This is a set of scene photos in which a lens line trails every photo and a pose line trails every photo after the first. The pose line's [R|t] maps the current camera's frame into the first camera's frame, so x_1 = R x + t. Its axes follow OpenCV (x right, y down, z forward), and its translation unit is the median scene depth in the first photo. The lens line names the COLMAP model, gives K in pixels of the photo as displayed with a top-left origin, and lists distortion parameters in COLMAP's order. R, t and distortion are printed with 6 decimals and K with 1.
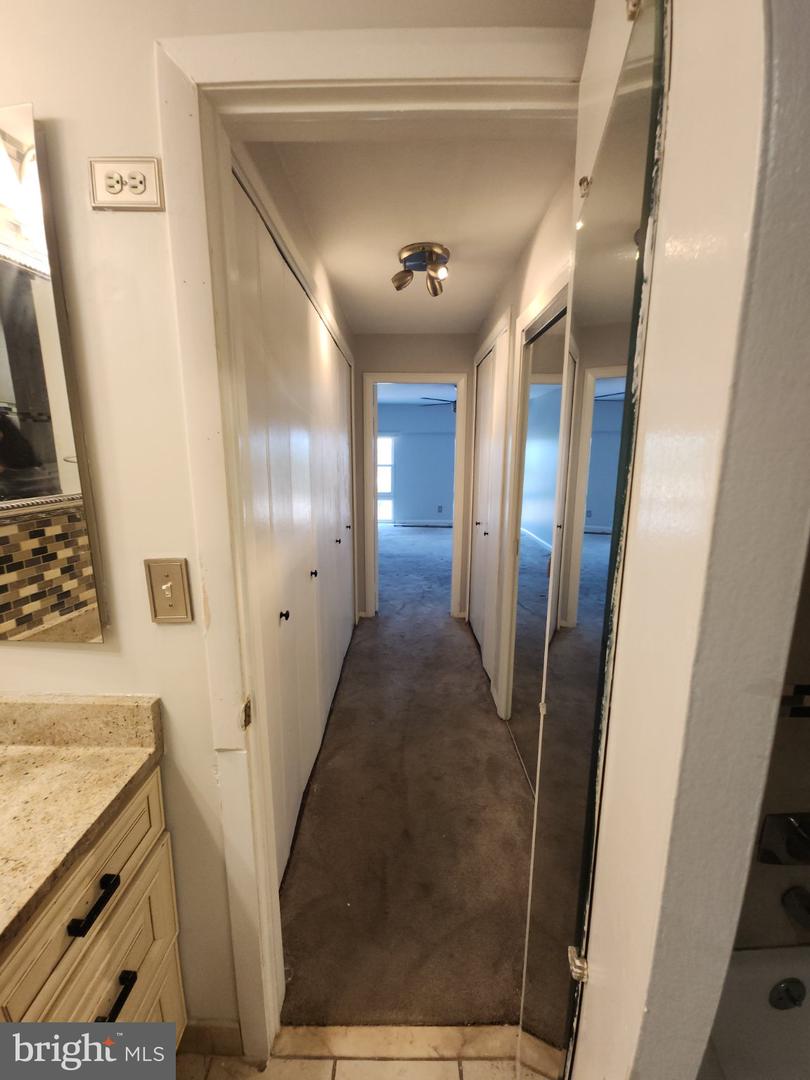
lens RADIAL K [[436.8, 0, 403.3], [0, 436.8, 534.2], [0, 0, 1]] dist [0.002230, -0.003873]
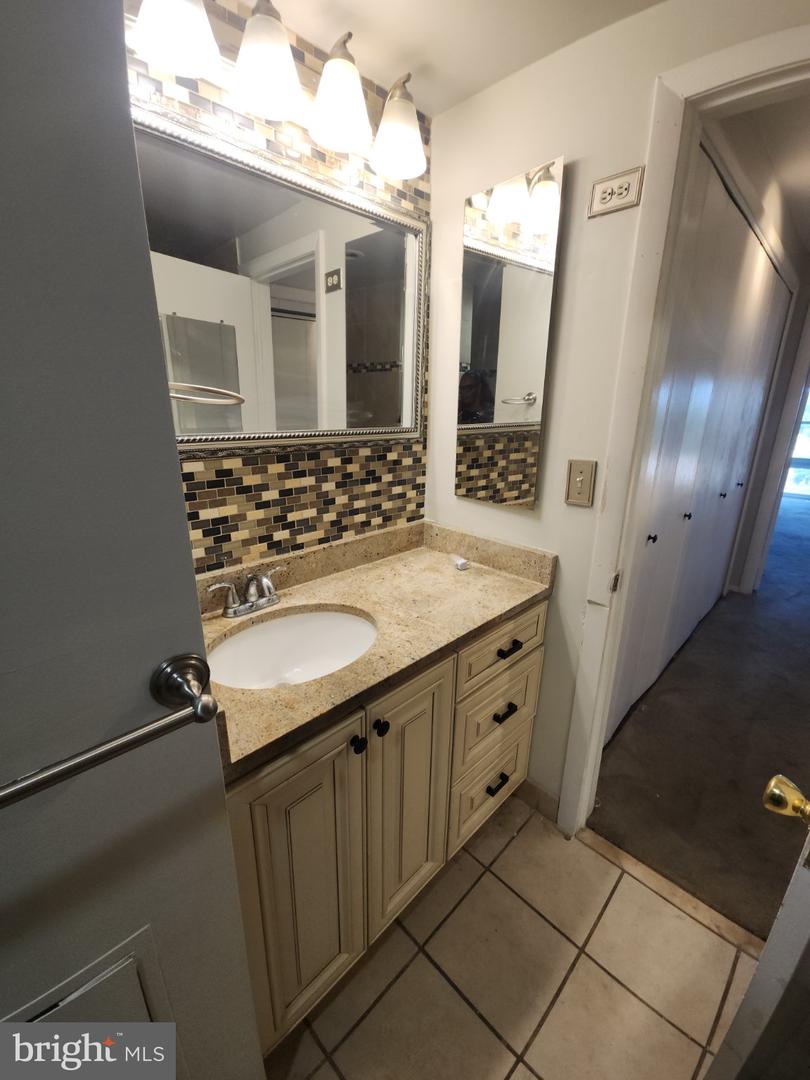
lens RADIAL K [[436.8, 0, 404.8], [0, 436.8, 536.1], [0, 0, 1]] dist [0.002230, -0.003873]
pose [[0.703203, 0.204258, -0.681017, 0.046794], [-0.135290, 0.978785, 0.153870, 0.088930], [0.697999, -0.016067, 0.715918, -0.257802]]
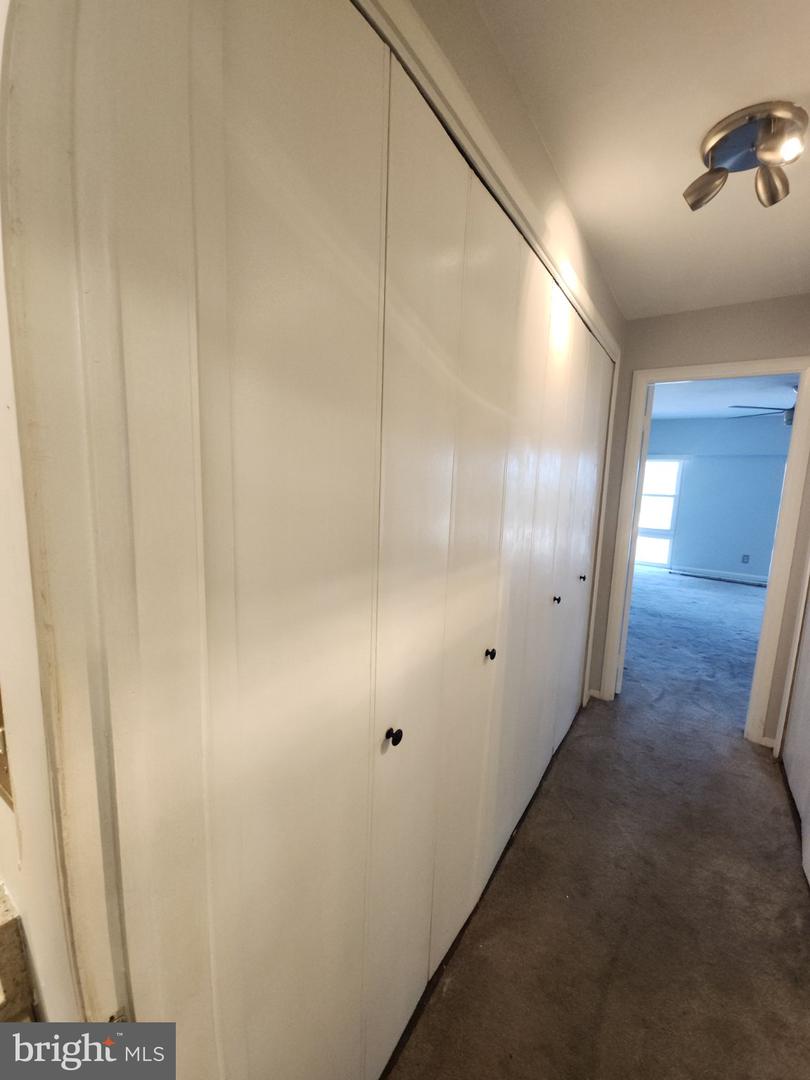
lens RADIAL K [[436.8, 0, 403.9], [0, 436.8, 536.4], [0, 0, 1]] dist [0.002230, -0.003873]
pose [[0.830194, 0.099467, -0.548528, 0.044972], [-0.126425, 0.991910, -0.011476, -0.083410], [0.542949, 0.078875, 0.836053, 0.466502]]
